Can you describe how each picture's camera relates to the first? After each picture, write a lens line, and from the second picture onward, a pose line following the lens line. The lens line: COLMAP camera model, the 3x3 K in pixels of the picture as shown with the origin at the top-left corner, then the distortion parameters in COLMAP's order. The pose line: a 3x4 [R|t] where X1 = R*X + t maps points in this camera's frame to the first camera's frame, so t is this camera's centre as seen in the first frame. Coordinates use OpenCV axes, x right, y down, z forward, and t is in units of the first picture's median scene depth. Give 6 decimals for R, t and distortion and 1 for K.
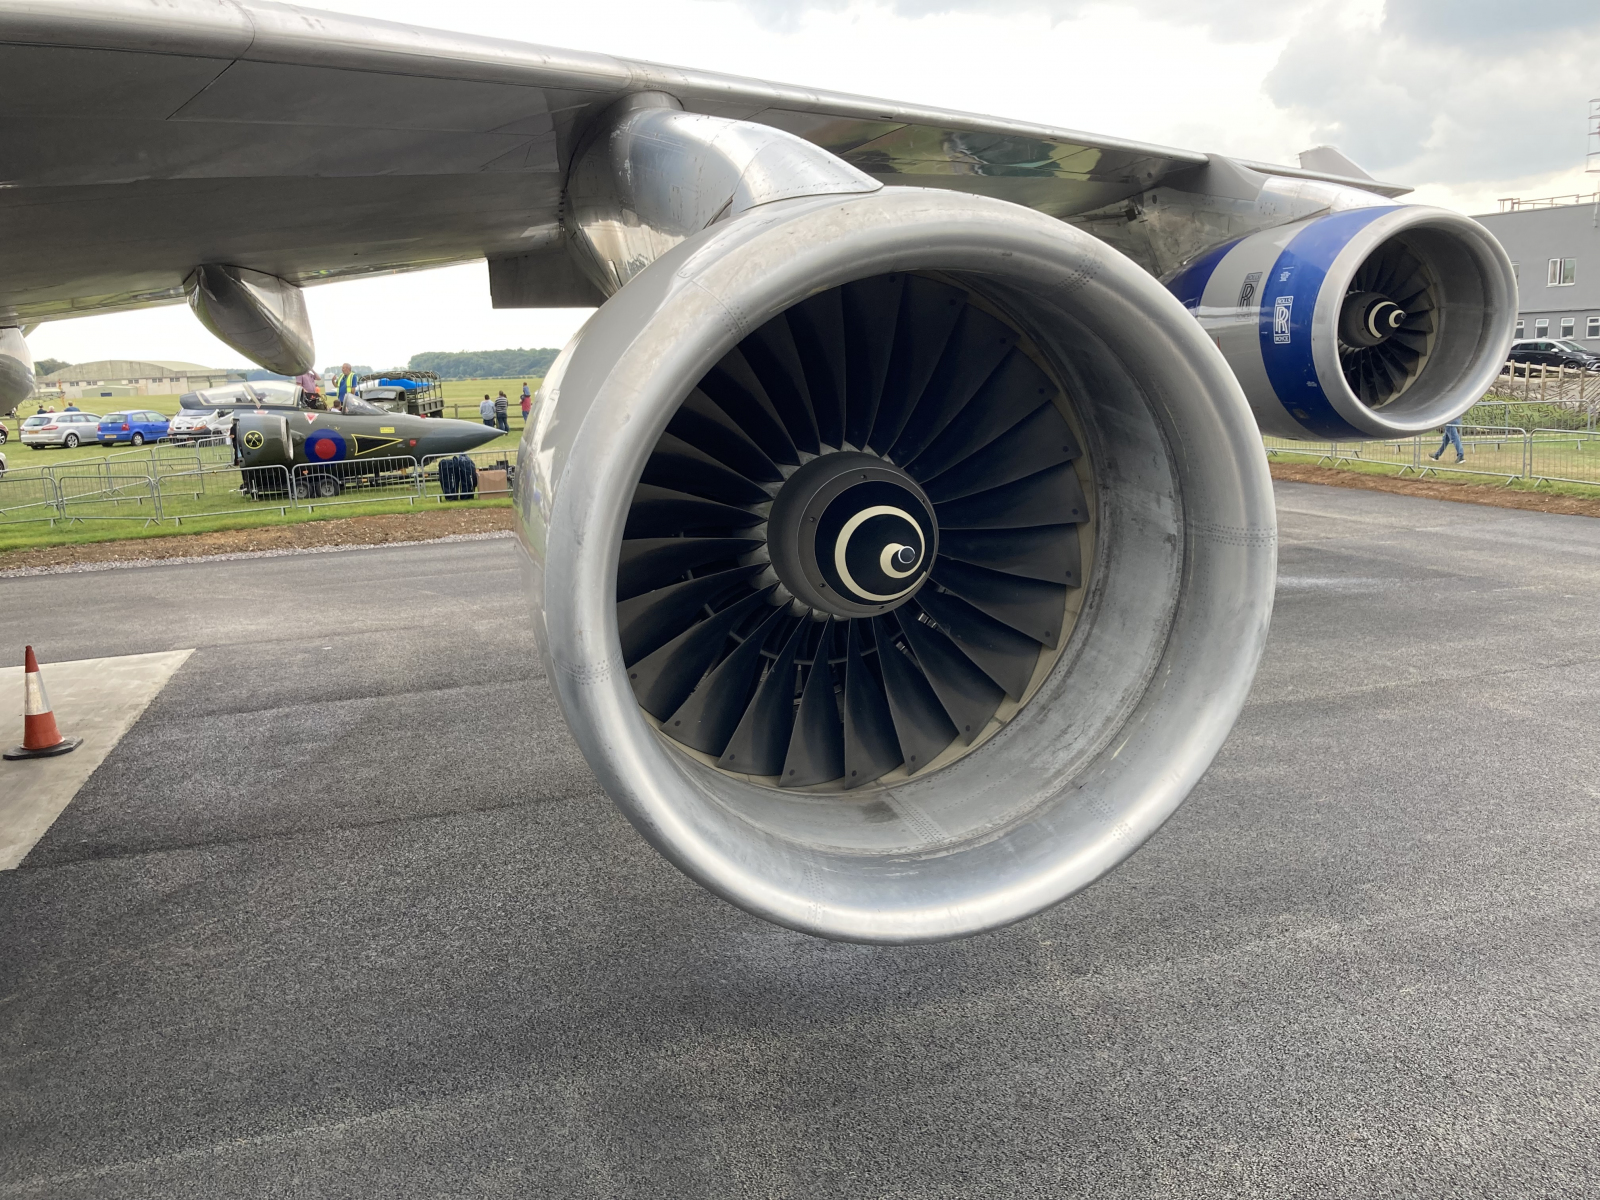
lens RADIAL K [[1299.3, 0, 800.3], [0, 1299.3, 590.4], [0, 0, 1]] dist [0.036707, -0.004156]
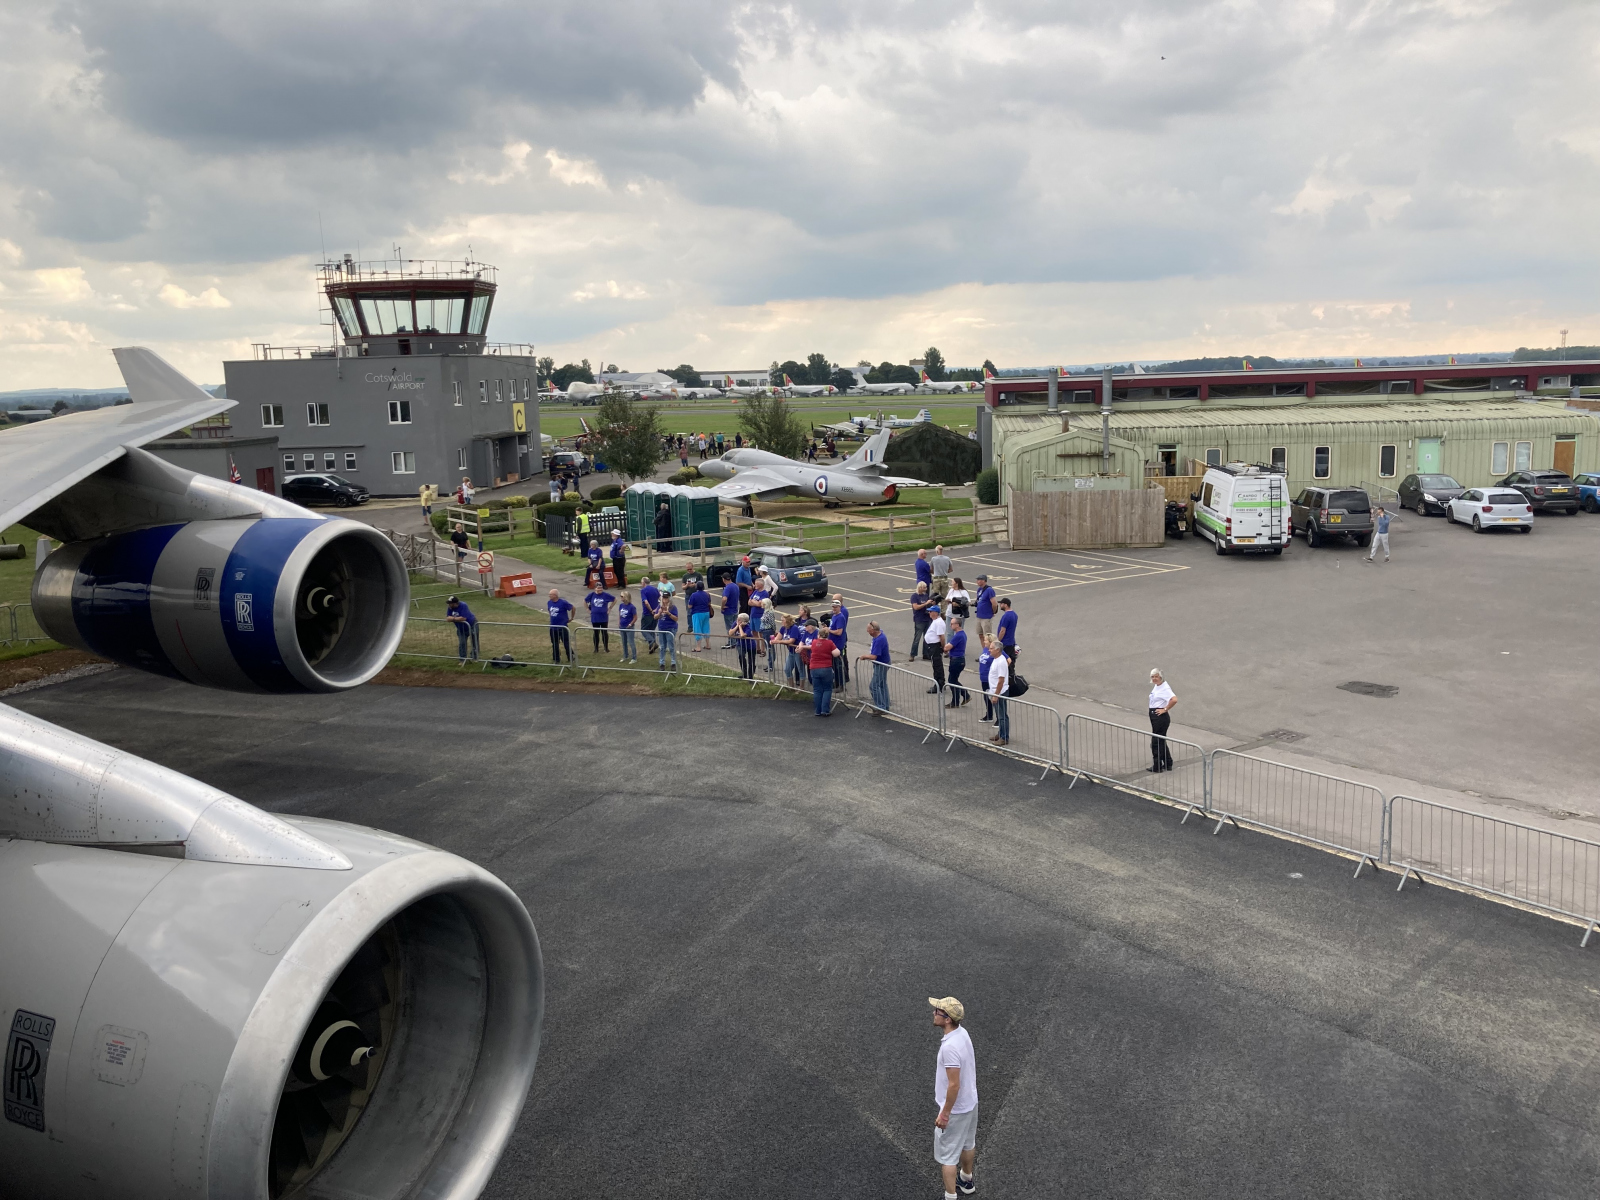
lens RADIAL K [[1299.3, 0, 810.0], [0, 1299.3, 598.0], [0, 0, 1]] dist [0.036707, -0.004156]
pose [[0.621018, -0.105256, 0.776697, -0.256485], [0.140985, 0.989780, 0.021405, -0.176859], [-0.771012, 0.096209, 0.629511, -0.180007]]
